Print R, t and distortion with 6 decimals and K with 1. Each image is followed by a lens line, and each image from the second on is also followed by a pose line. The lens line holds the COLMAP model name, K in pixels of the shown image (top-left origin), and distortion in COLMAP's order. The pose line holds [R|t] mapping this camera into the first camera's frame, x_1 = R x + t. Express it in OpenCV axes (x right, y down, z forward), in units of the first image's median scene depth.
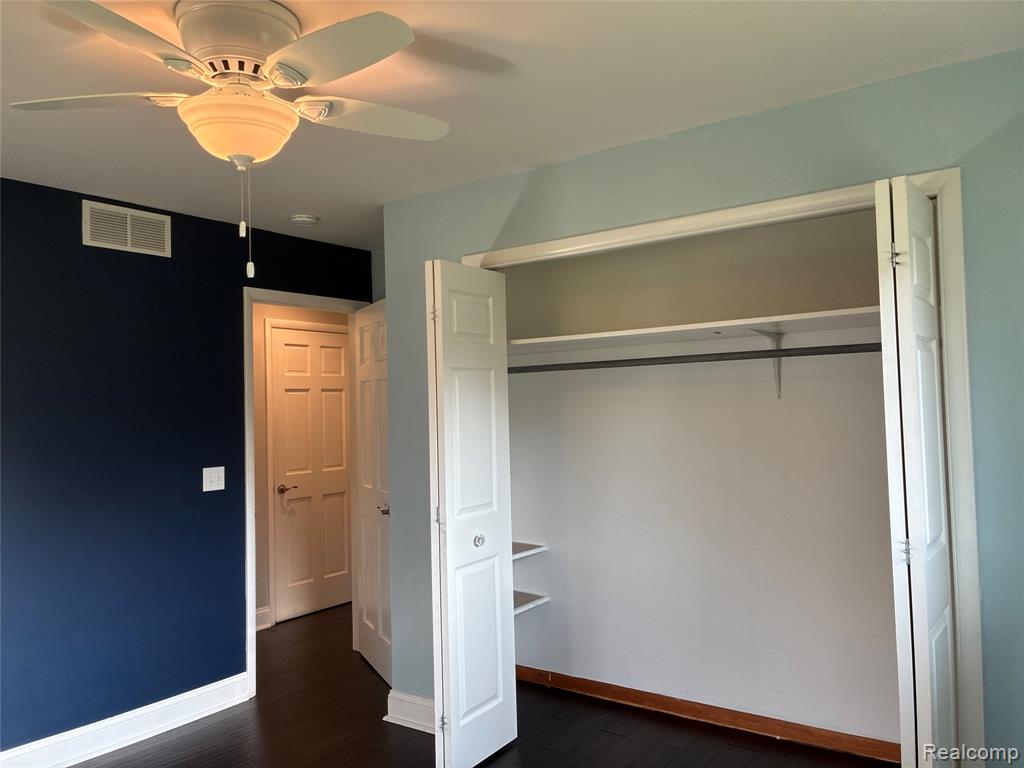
lens RADIAL K [[772.9, 0, 518.3], [0, 772.9, 374.4], [0, 0, 1]] dist [0.063562, -0.098311]
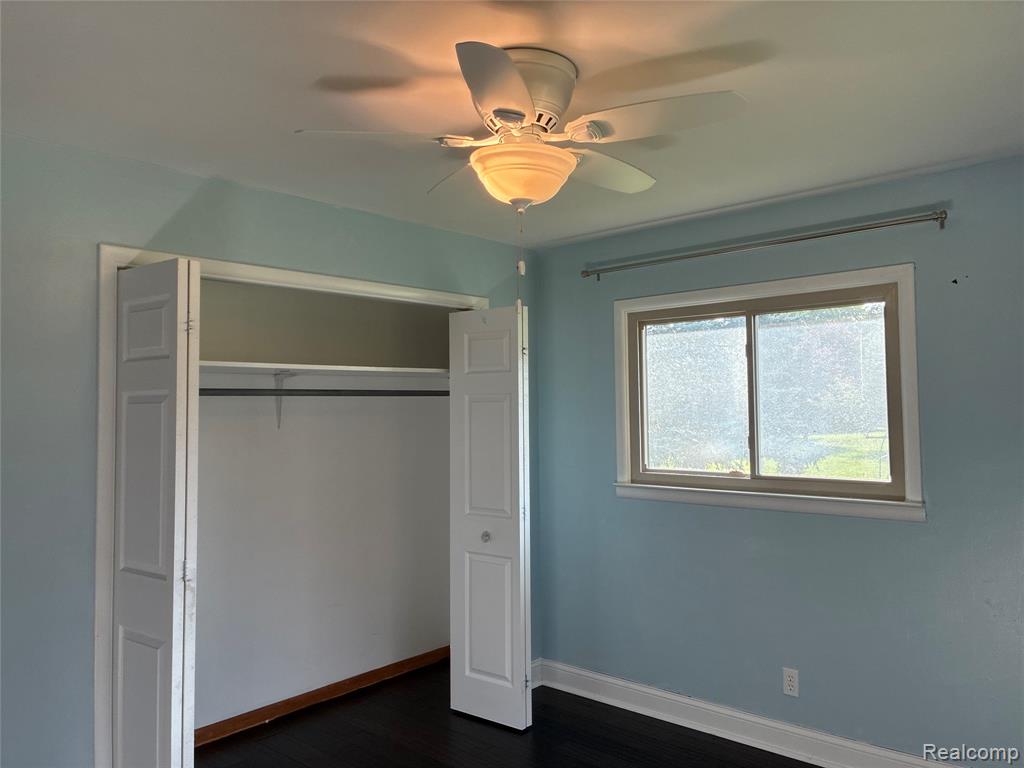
lens RADIAL K [[772.9, 0, 518.3], [0, 772.9, 374.4], [0, 0, 1]] dist [0.063562, -0.098311]
pose [[0.083312, 0.077699, 0.993490, -0.831336], [-0.029908, 0.996702, -0.075442, 0.024802], [-0.996075, -0.023428, 0.085361, 0.535867]]
